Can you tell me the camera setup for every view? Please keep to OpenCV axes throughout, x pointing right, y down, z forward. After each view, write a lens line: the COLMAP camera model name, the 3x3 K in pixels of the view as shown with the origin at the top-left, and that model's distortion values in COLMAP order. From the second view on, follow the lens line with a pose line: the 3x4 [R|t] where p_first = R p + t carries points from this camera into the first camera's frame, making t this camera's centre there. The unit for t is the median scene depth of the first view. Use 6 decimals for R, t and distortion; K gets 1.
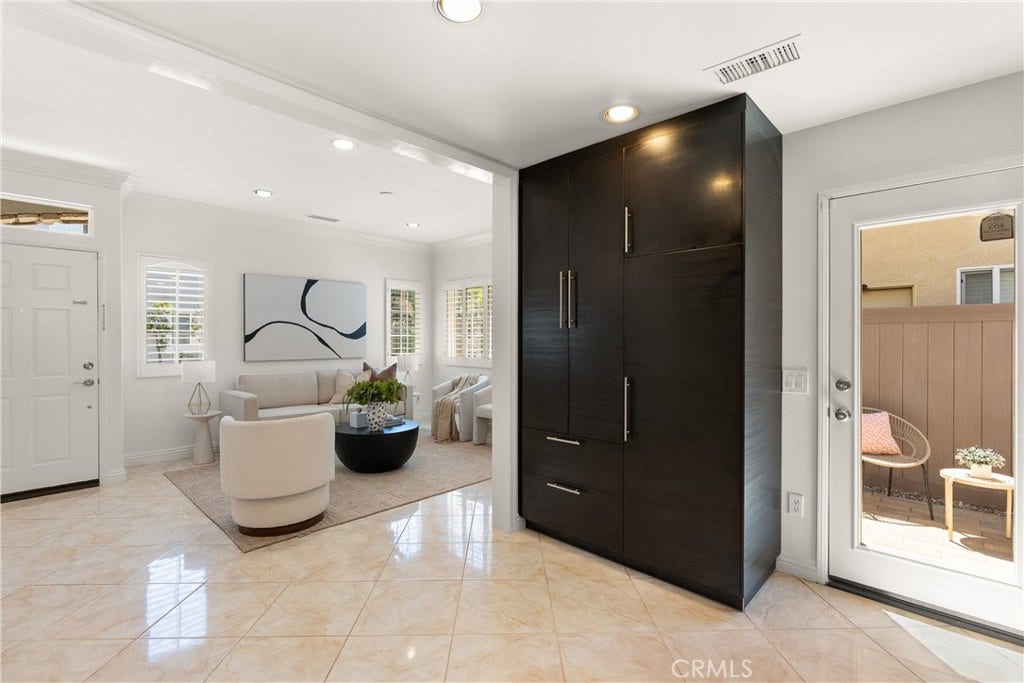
lens RADIAL K [[465.7, 0, 517.2], [0, 465.7, 340.1], [0, 0, 1]] dist [-0.005740, 0.000686]
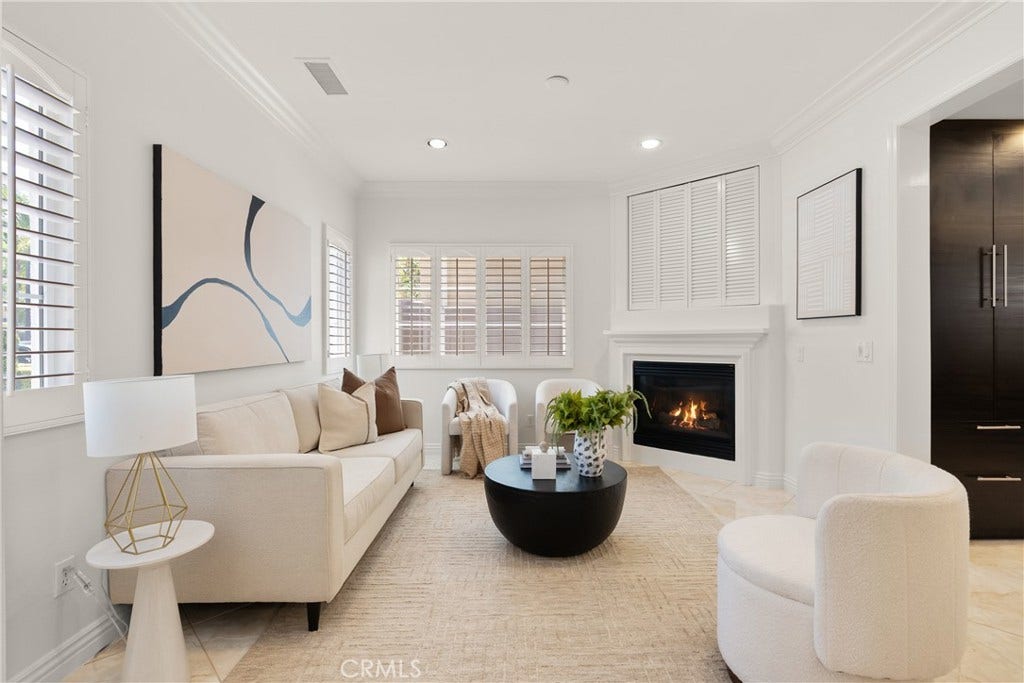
lens RADIAL K [[465.7, 0, 517.2], [0, 465.7, 340.1], [0, 0, 1]] dist [-0.005740, 0.000686]
pose [[0.717348, -0.005130, 0.696697, -0.610171], [0.006277, 0.999980, 0.000899, 0.016779], [-0.696687, 0.003729, 0.717365, 0.500528]]
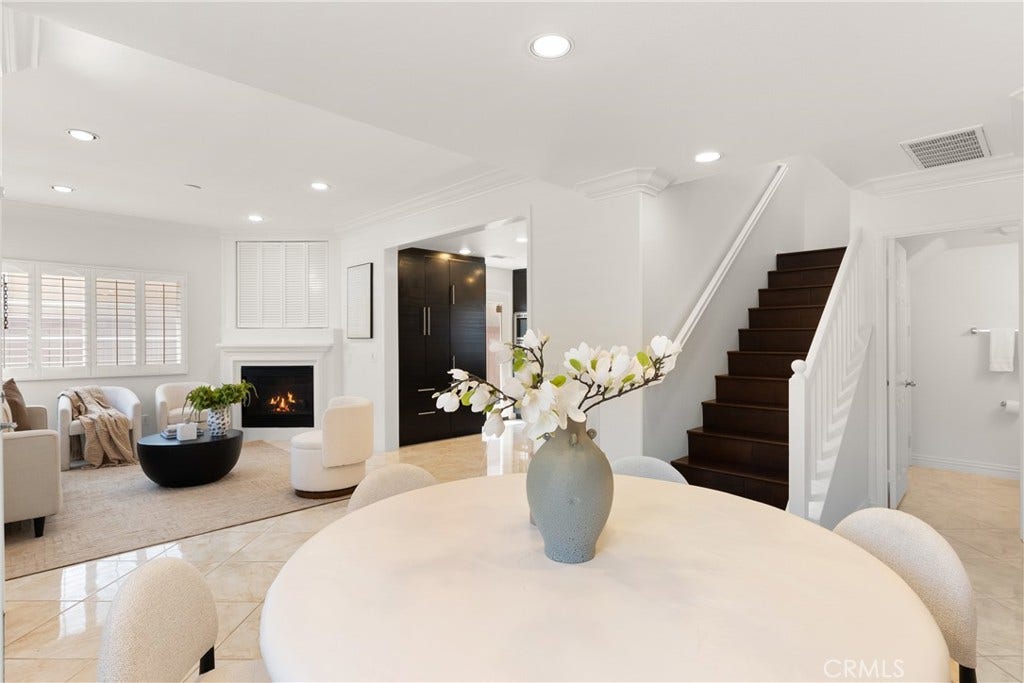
lens RADIAL K [[510.9, 0, 512.0], [0, 510.9, 341.5], [0, 0, 1]] dist [0.000984, 0.000628]
pose [[0.043697, -0.005627, 0.999029, -1.056214], [0.006824, 0.999962, 0.005334, -0.004025], [-0.999022, 0.006584, 0.043733, 0.261818]]
